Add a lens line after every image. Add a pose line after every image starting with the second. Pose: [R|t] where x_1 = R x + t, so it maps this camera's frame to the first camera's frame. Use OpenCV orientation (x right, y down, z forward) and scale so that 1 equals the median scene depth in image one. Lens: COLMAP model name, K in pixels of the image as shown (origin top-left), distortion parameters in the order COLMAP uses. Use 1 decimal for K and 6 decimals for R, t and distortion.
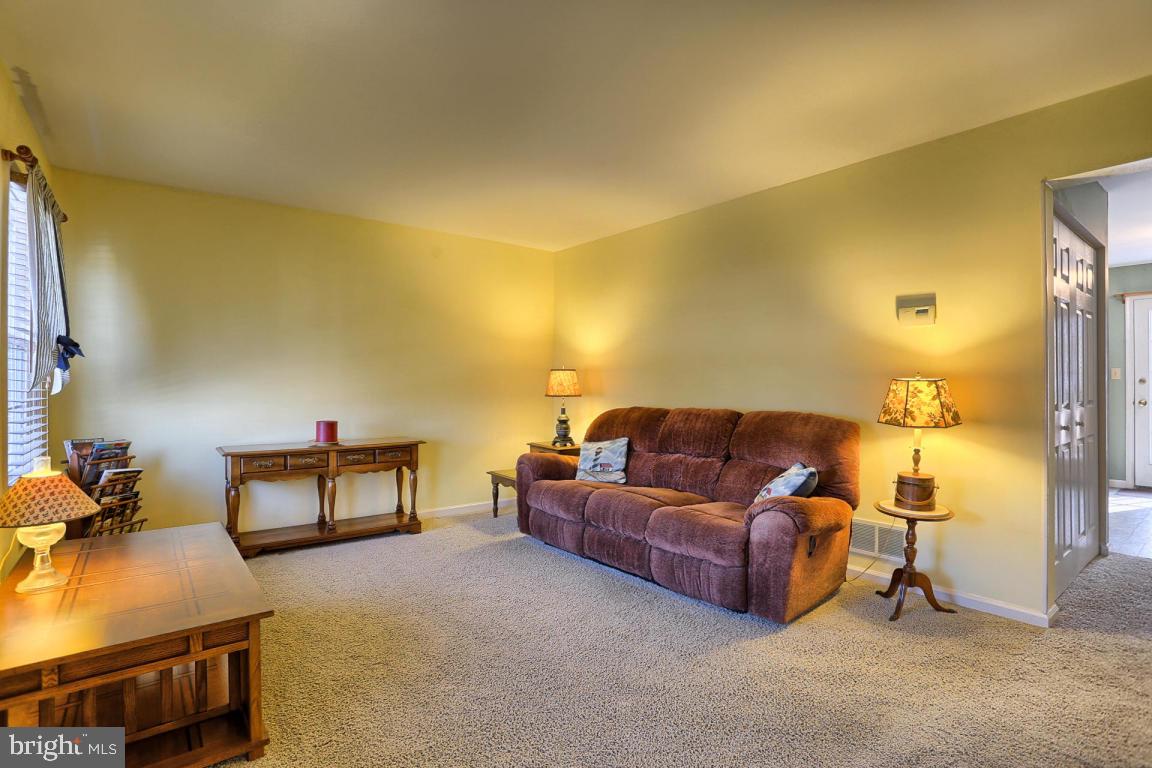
lens RADIAL K [[569.6, 0, 569.2], [0, 569.6, 382.7], [0, 0, 1]] dist [-0.086305, 0.043105]
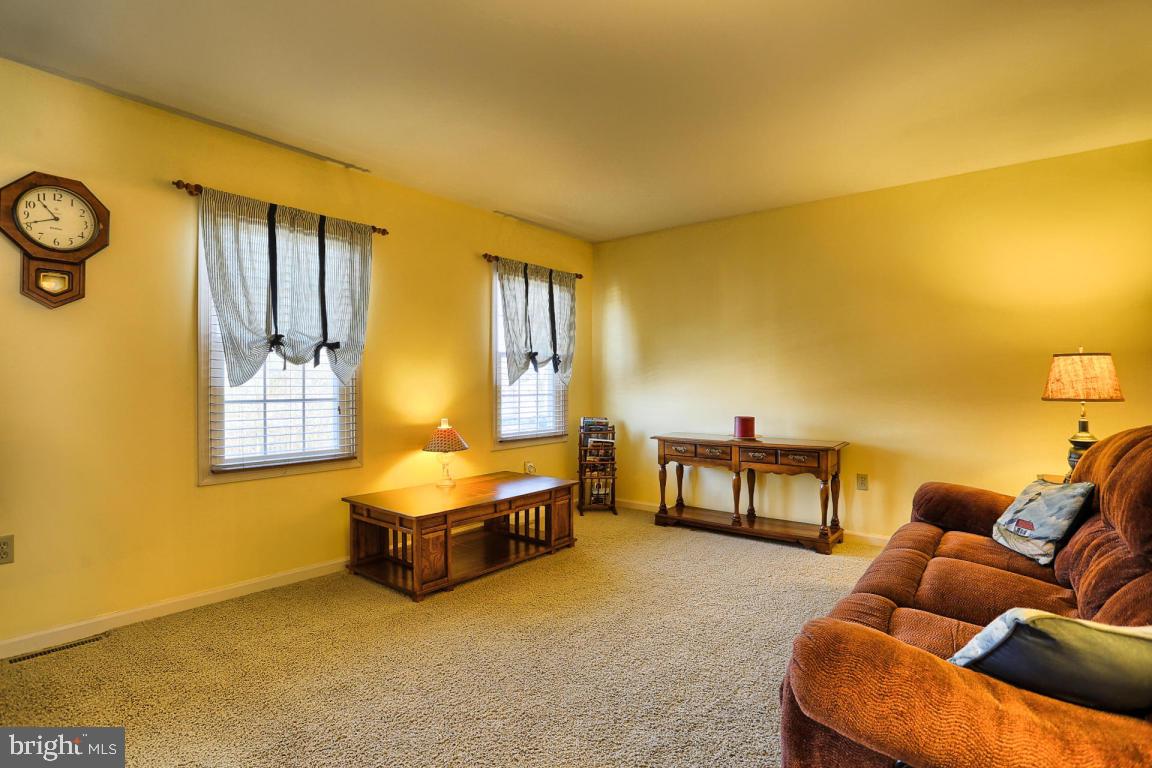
lens RADIAL K [[569.6, 0, 569.2], [0, 569.6, 382.7], [0, 0, 1]] dist [-0.086305, 0.043105]
pose [[0.212311, -0.001934, -0.977200, 0.504531], [0.002562, 0.999996, -0.001422, 0.006670], [0.977199, -0.002202, 0.212315, 0.462300]]
